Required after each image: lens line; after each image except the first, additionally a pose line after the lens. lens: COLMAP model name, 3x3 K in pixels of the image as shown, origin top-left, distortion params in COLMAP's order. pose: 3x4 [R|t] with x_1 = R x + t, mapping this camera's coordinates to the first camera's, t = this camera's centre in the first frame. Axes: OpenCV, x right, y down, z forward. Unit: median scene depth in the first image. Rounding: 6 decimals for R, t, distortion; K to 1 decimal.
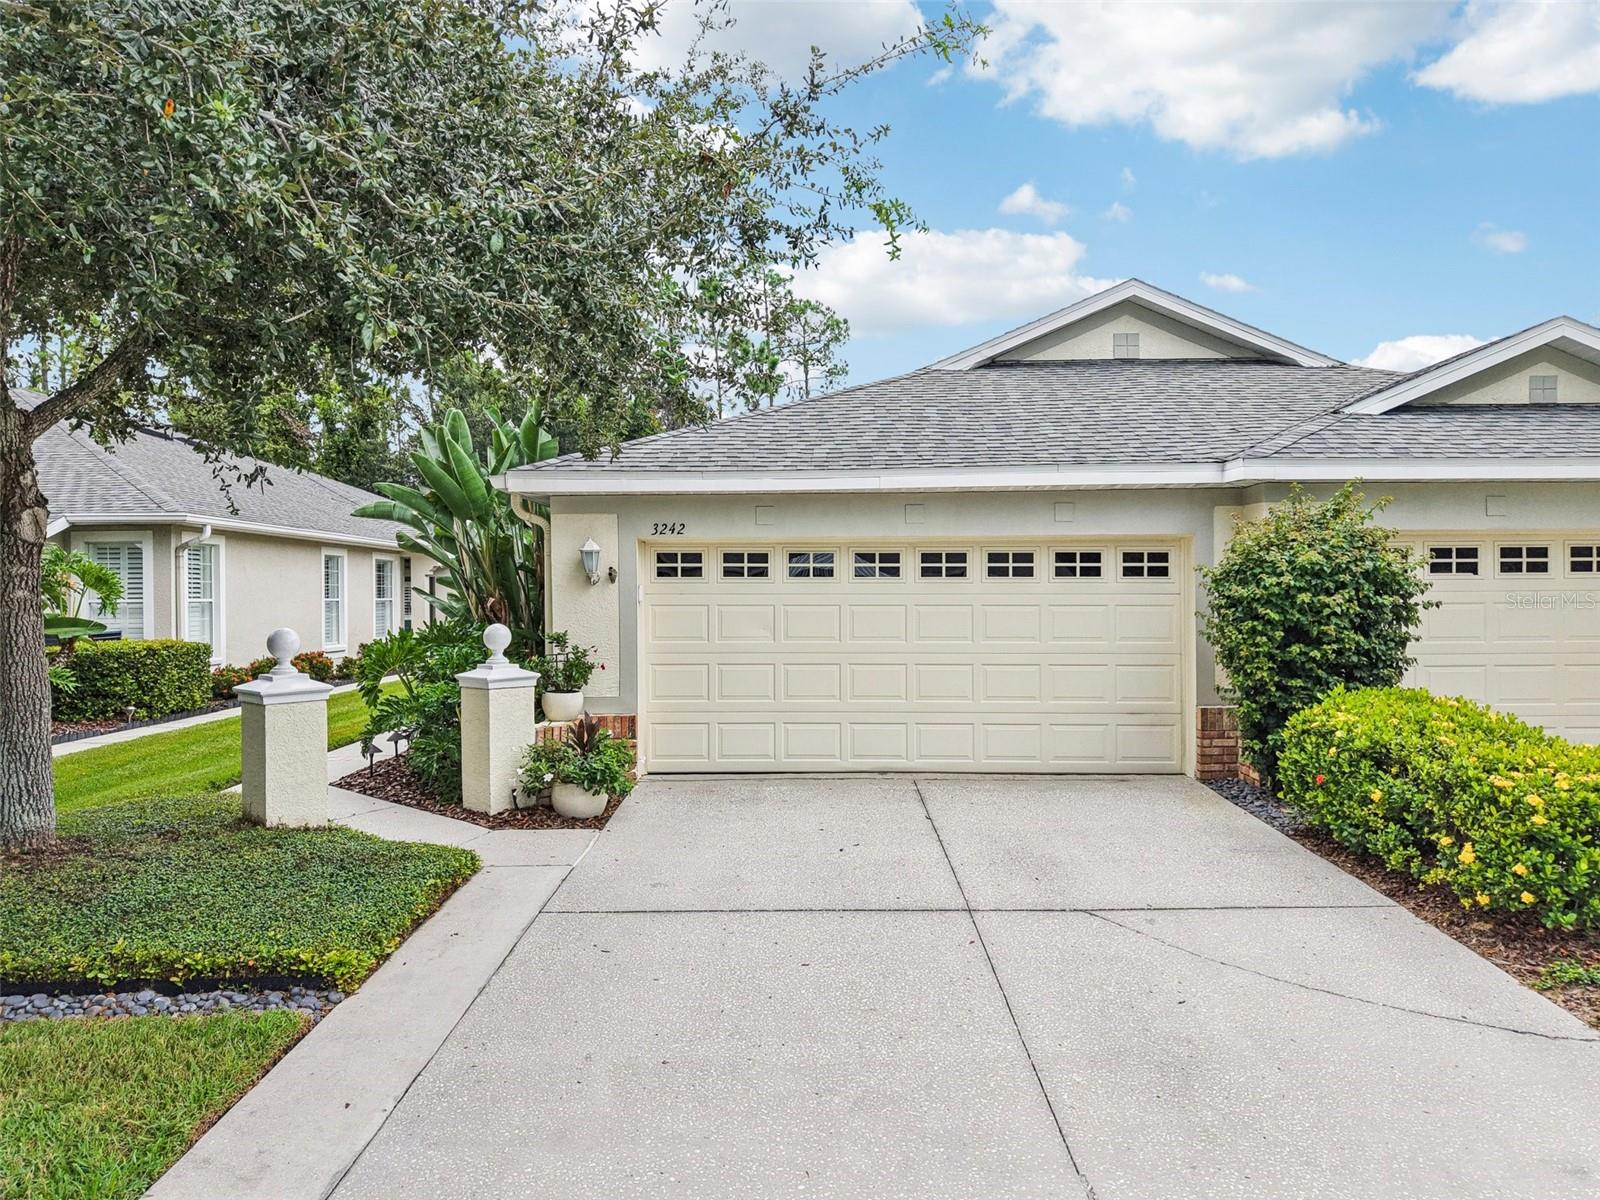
lens RADIAL K [[1140.0, 0, 841.6], [0, 1140.0, 610.1], [0, 0, 1]] dist [-0.000844, 0.000167]
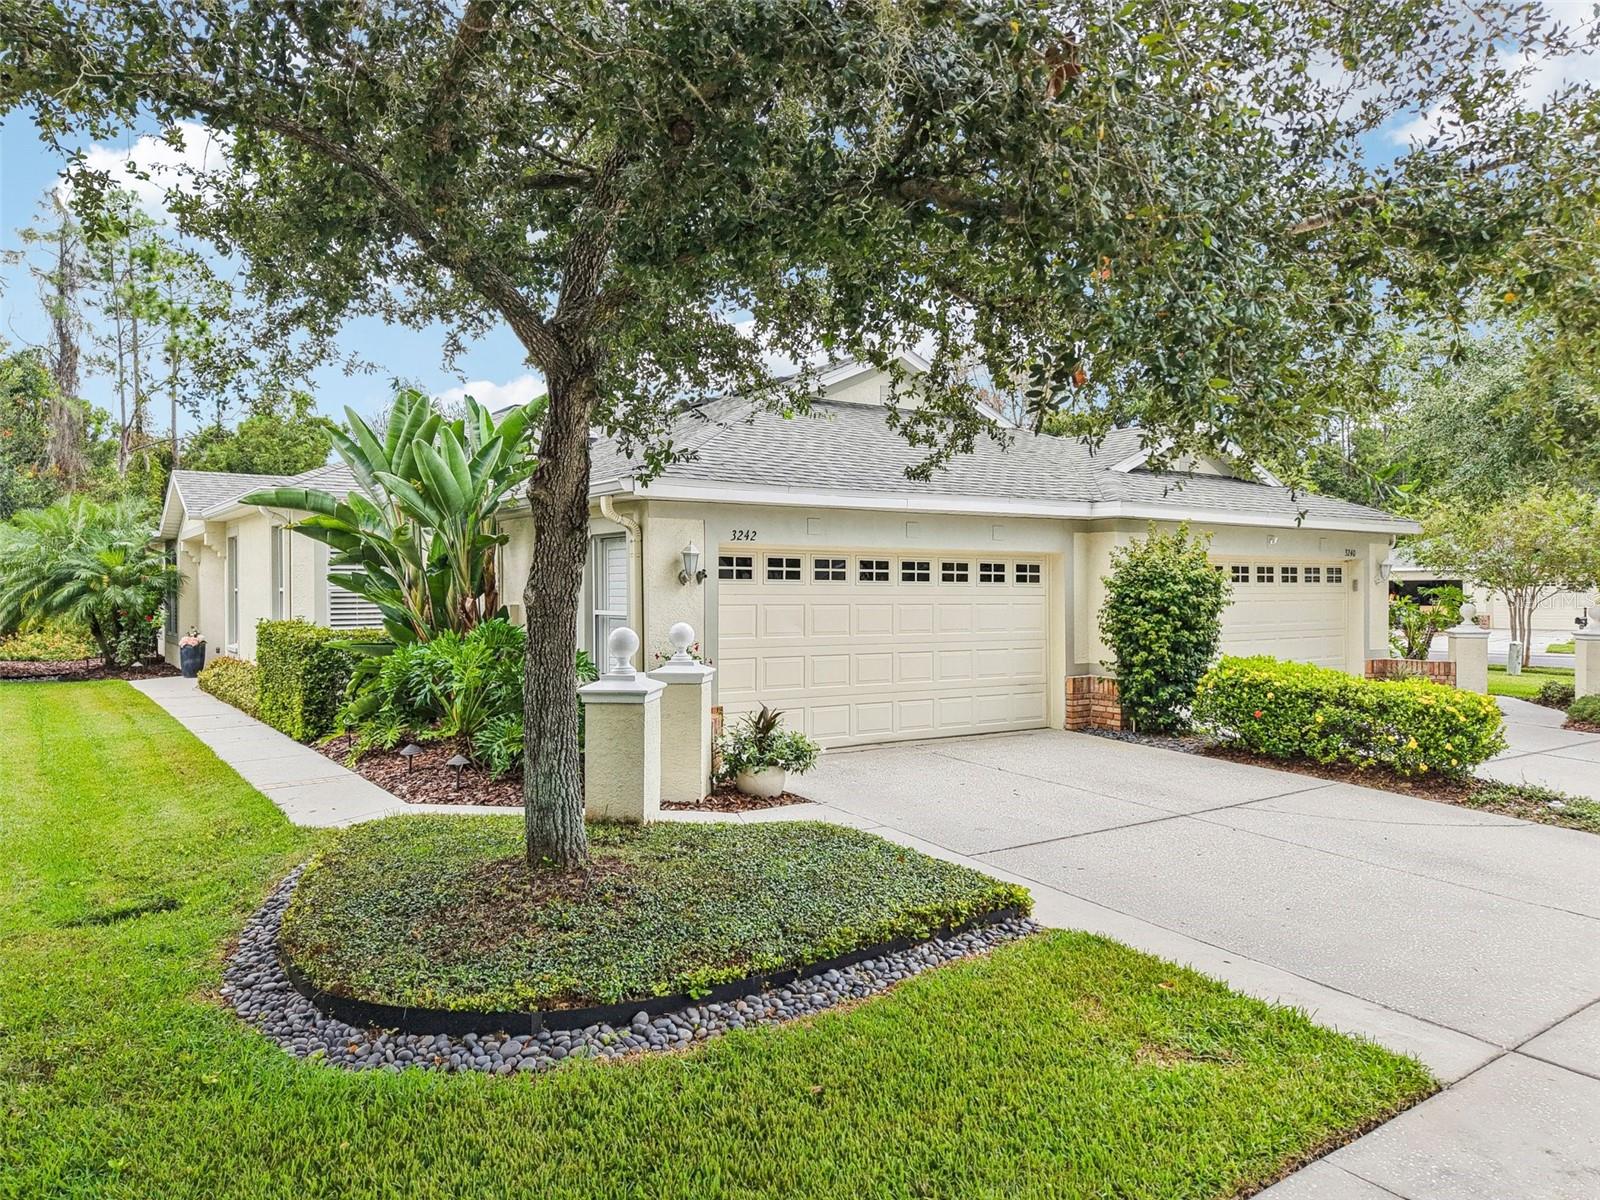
lens RADIAL K [[1140.0, 0, 793.3], [0, 1140.0, 598.4], [0, 0, 1]] dist [-0.000844, 0.000167]
pose [[0.804015, 0.001272, 0.594608, -0.754166], [0.004689, 0.999953, -0.008480, -0.000656], [-0.594591, 0.009606, 0.803971, 0.085295]]
